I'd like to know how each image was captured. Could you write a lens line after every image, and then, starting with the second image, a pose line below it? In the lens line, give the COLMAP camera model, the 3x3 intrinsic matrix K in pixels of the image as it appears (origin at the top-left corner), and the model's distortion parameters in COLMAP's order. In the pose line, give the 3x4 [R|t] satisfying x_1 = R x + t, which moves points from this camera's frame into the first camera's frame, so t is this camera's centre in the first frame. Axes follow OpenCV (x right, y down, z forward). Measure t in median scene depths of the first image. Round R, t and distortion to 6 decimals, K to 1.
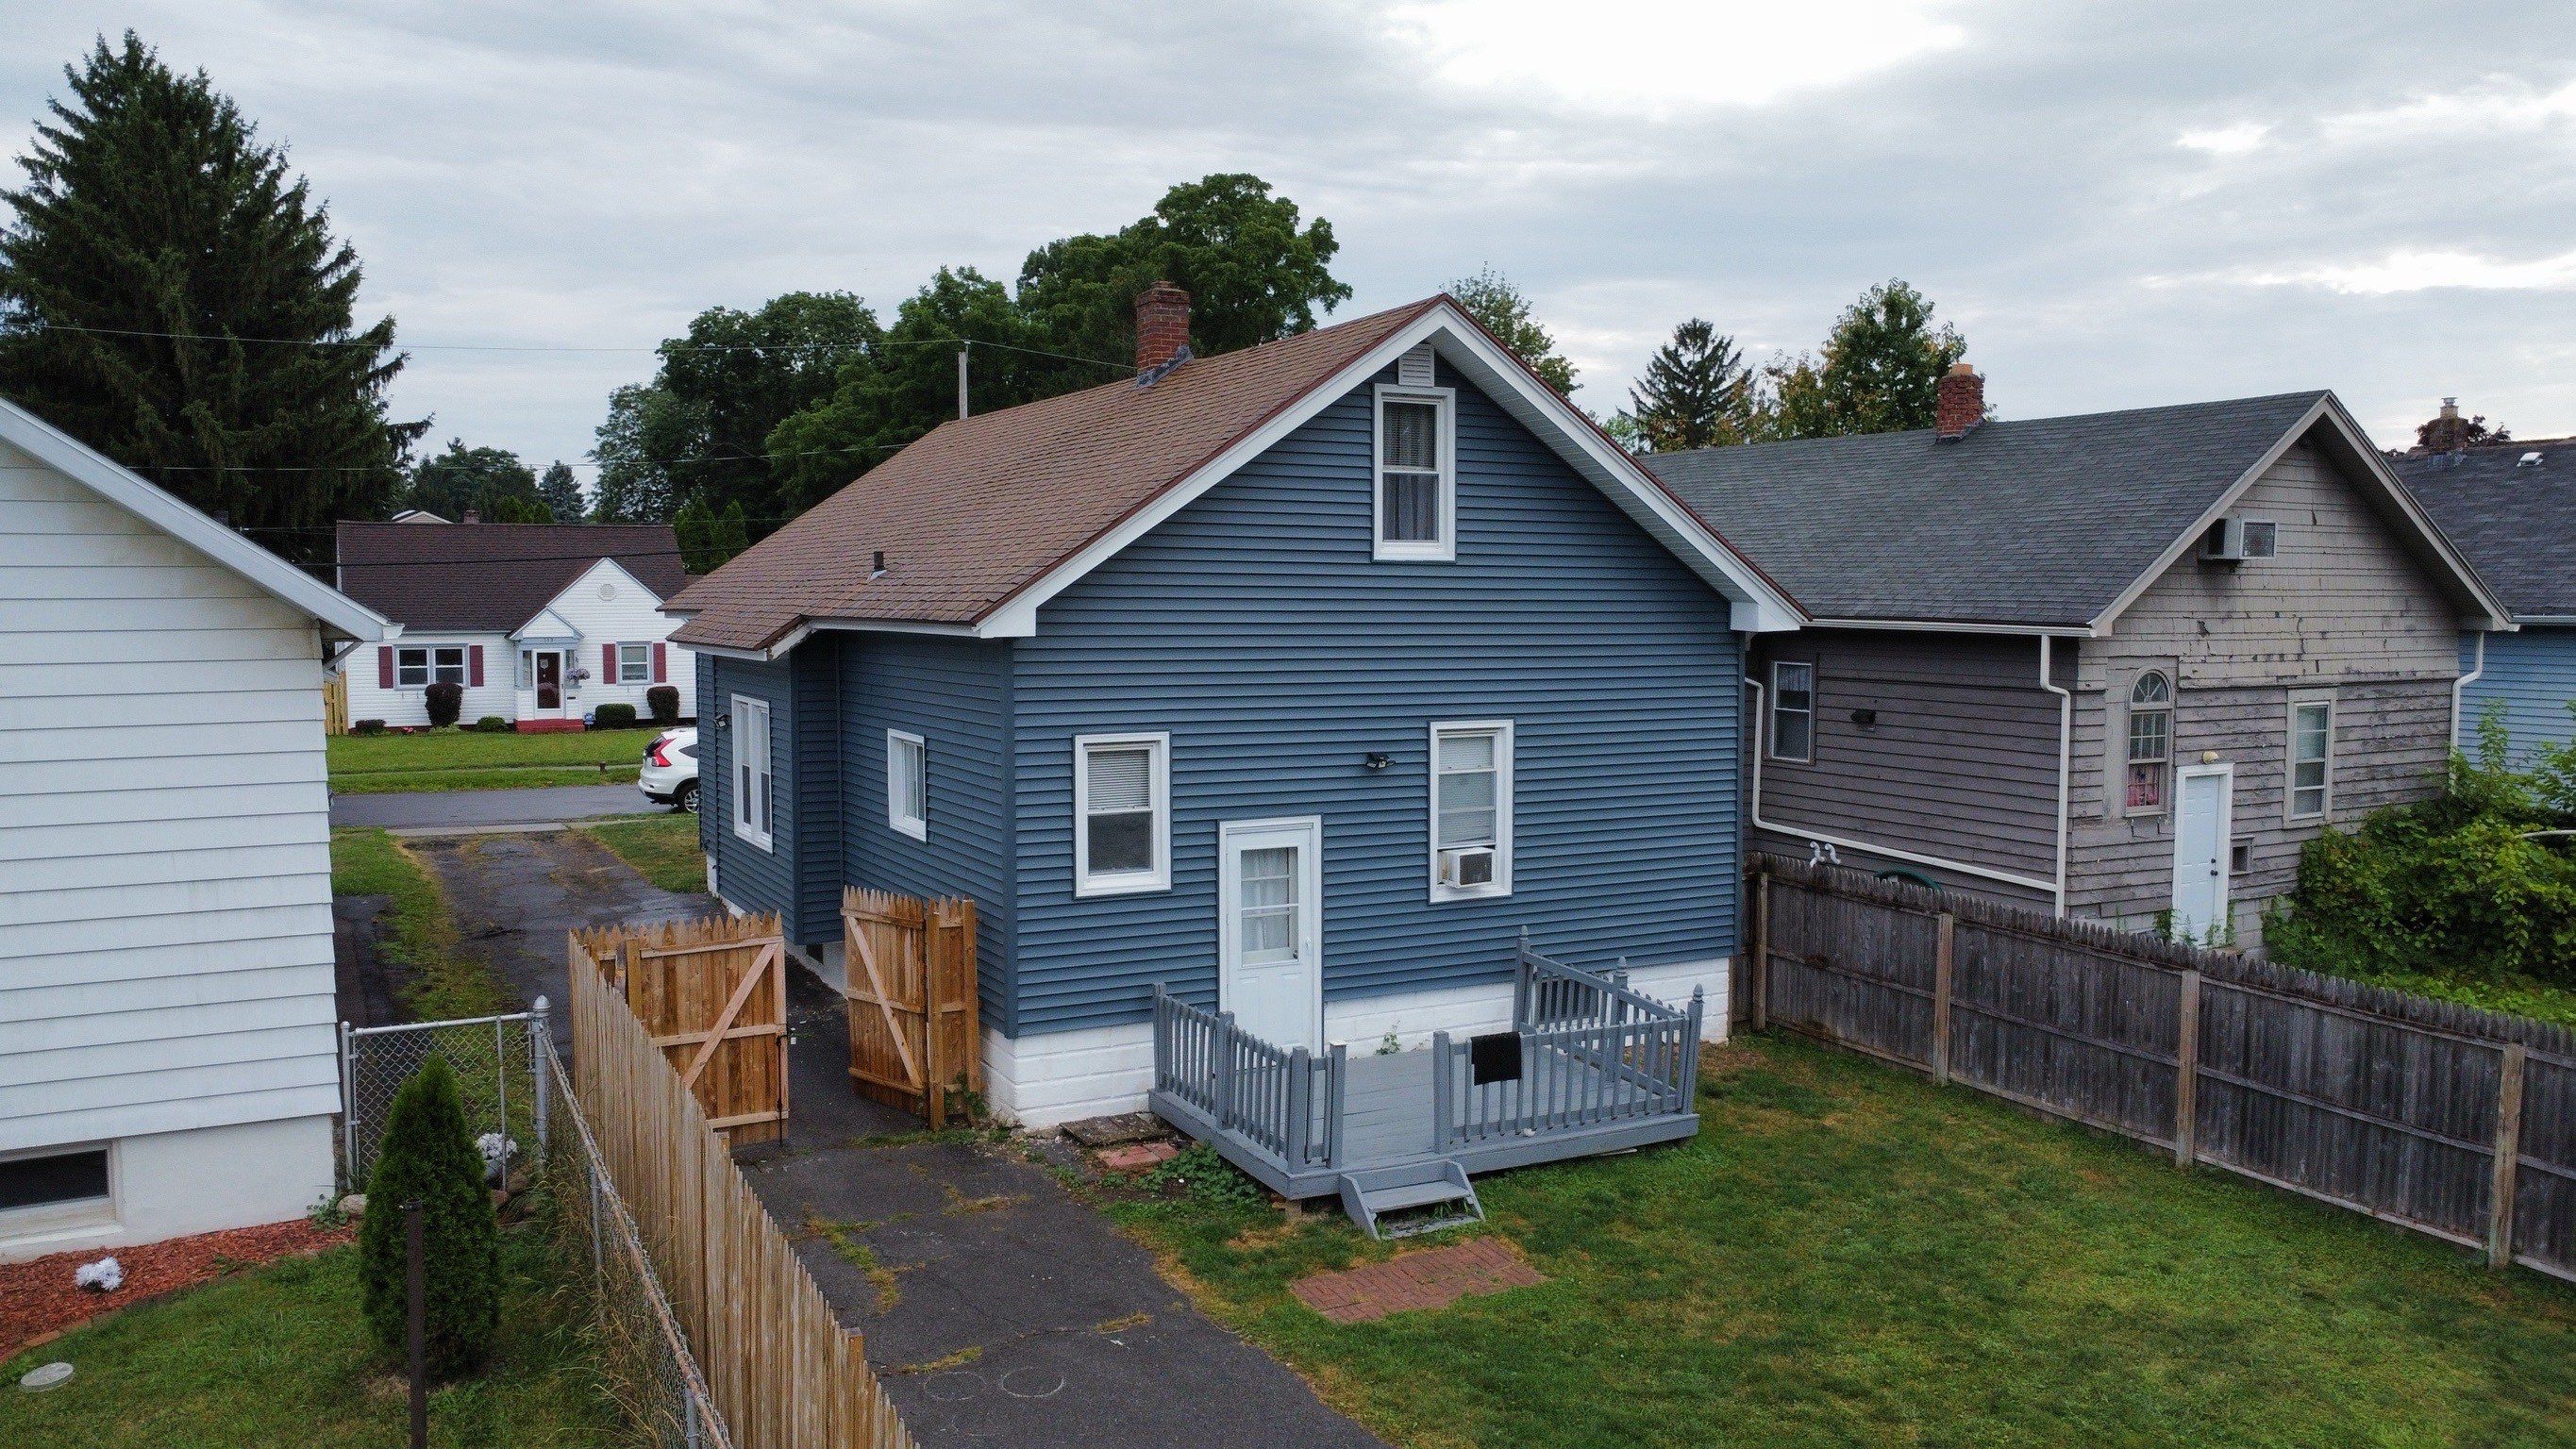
lens RADIAL K [[1872.1, 0, 1284.9], [0, 1872.1, 718.3], [0, 0, 1]] dist [-0.029760, -0.005098]
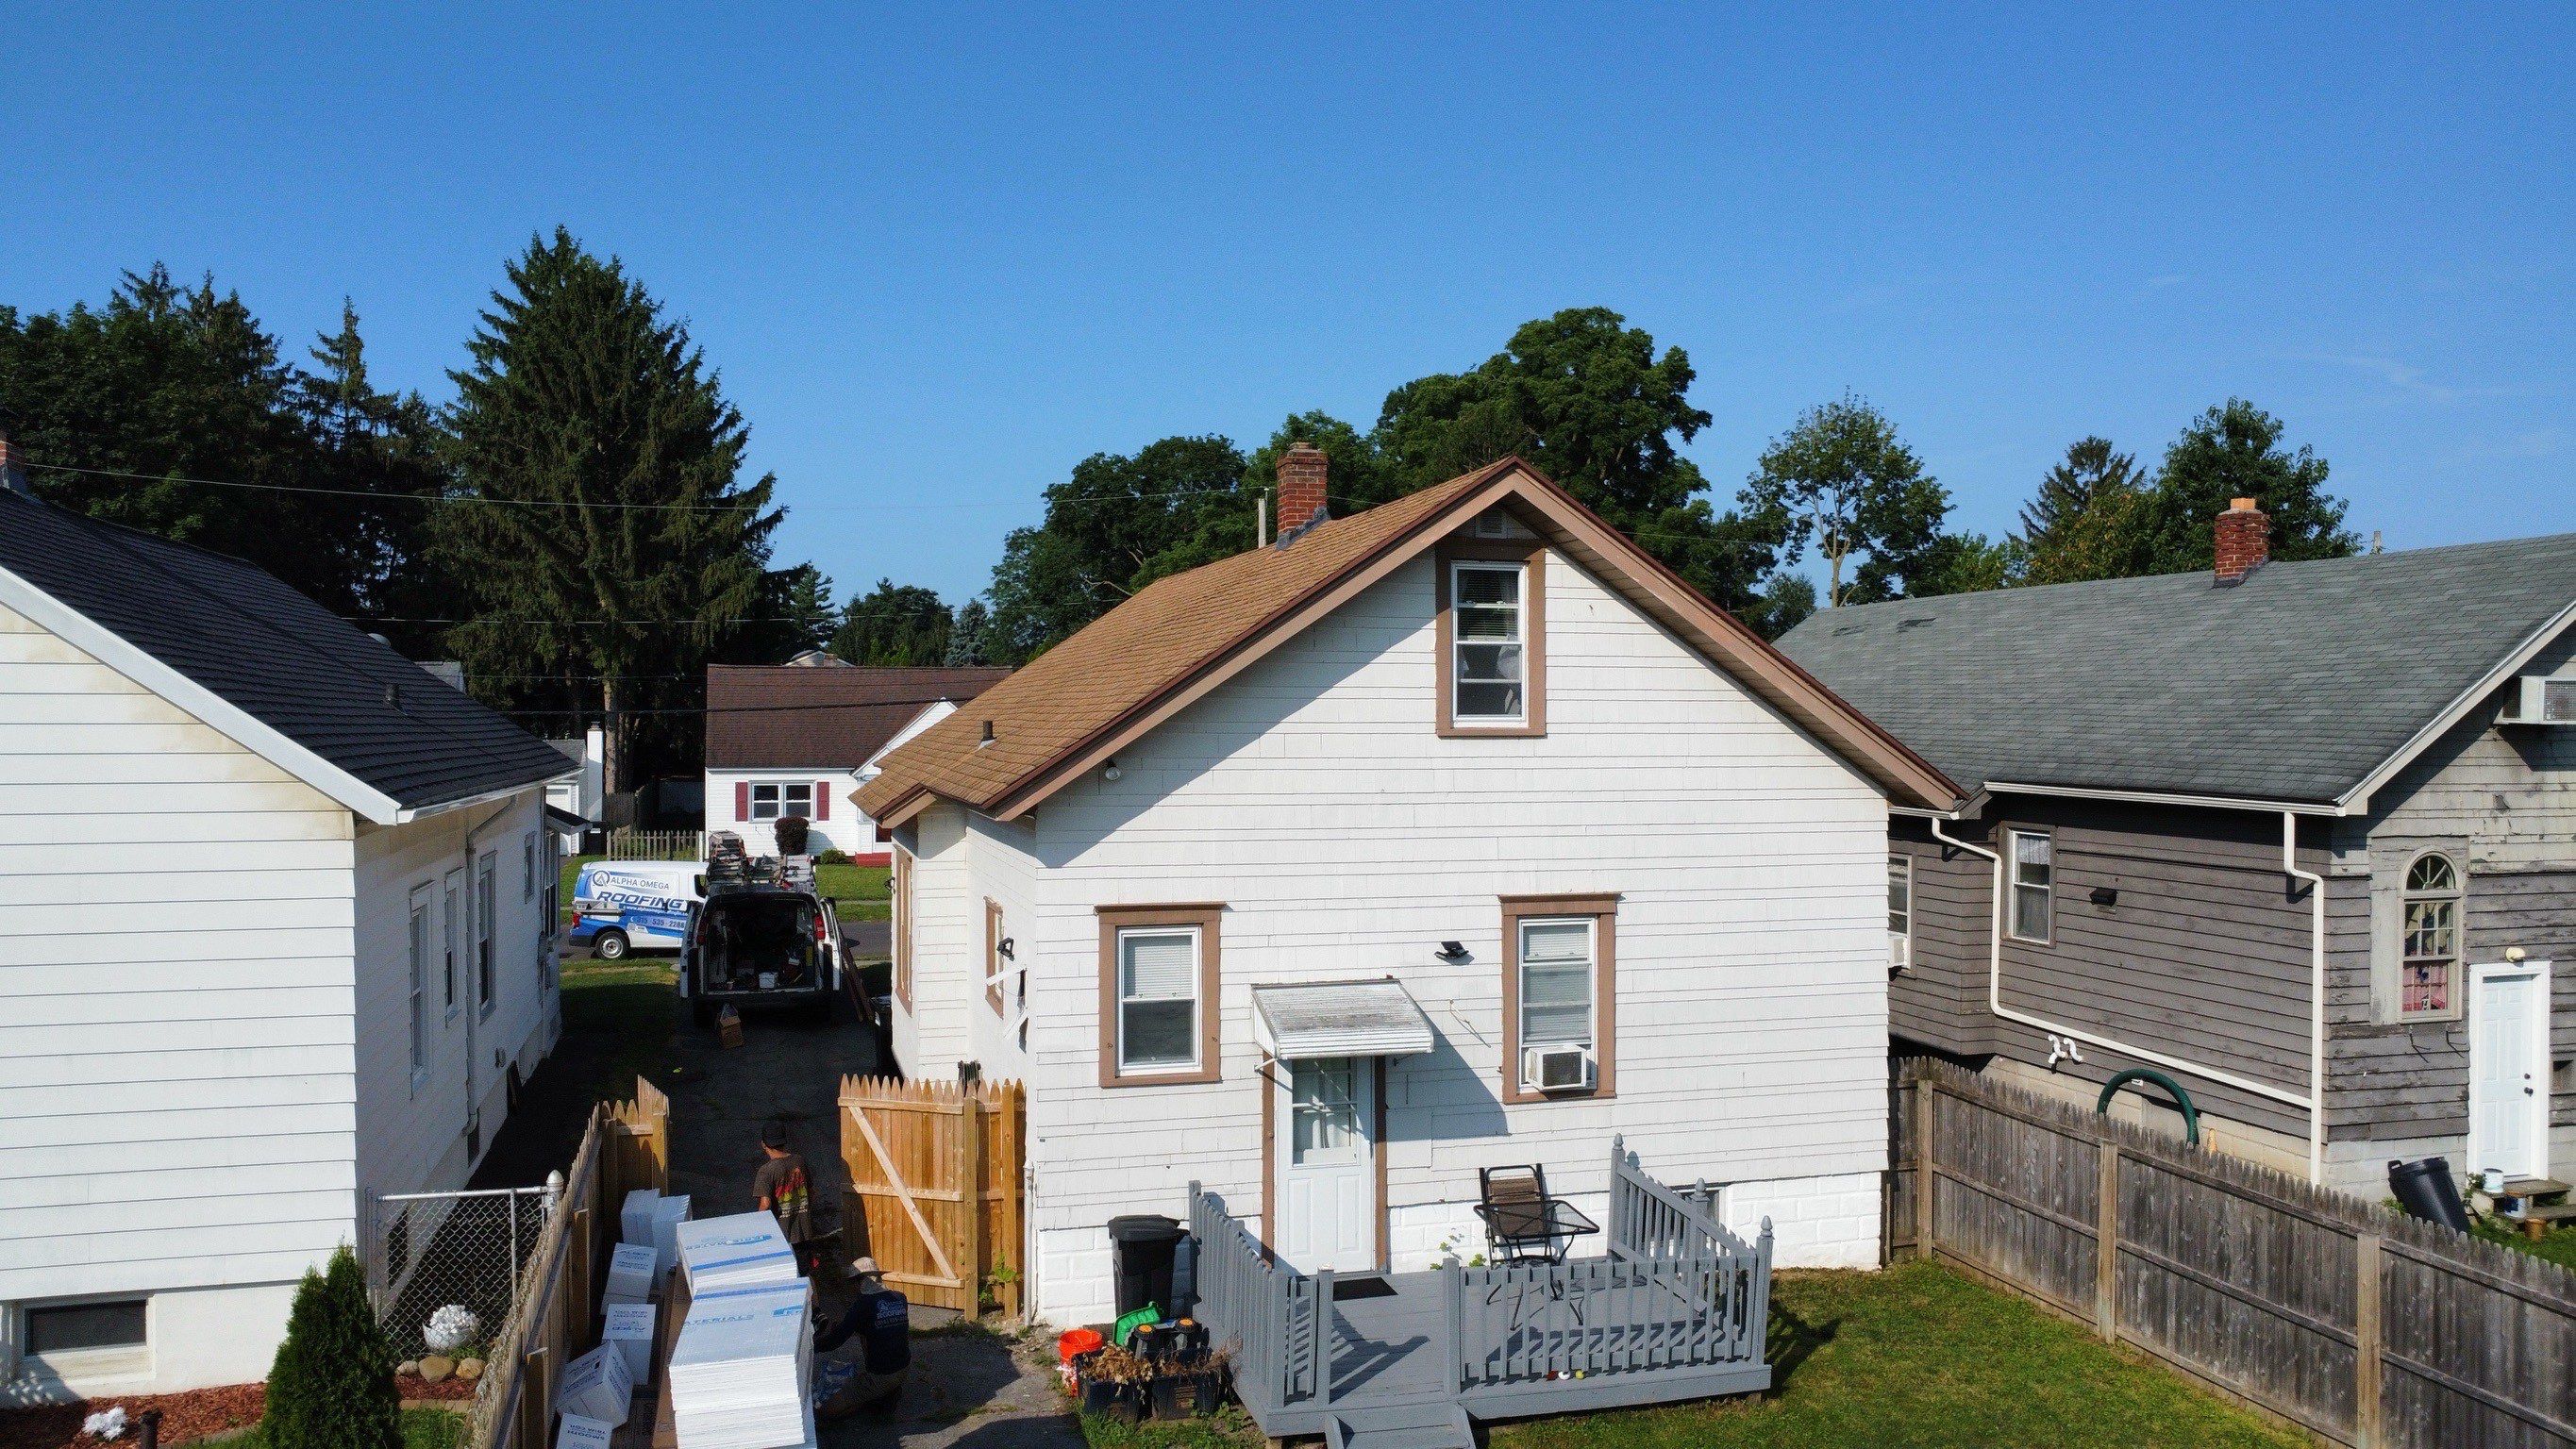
lens RADIAL K [[1872.1, 0, 1285.9], [0, 1872.1, 717.0], [0, 0, 1]] dist [-0.029760, -0.005098]
pose [[0.976815, 0.000729, -0.214085, 0.135096], [-0.015377, 0.997650, -0.066762, -0.023700], [0.213534, 0.068506, 0.974531, 0.049226]]
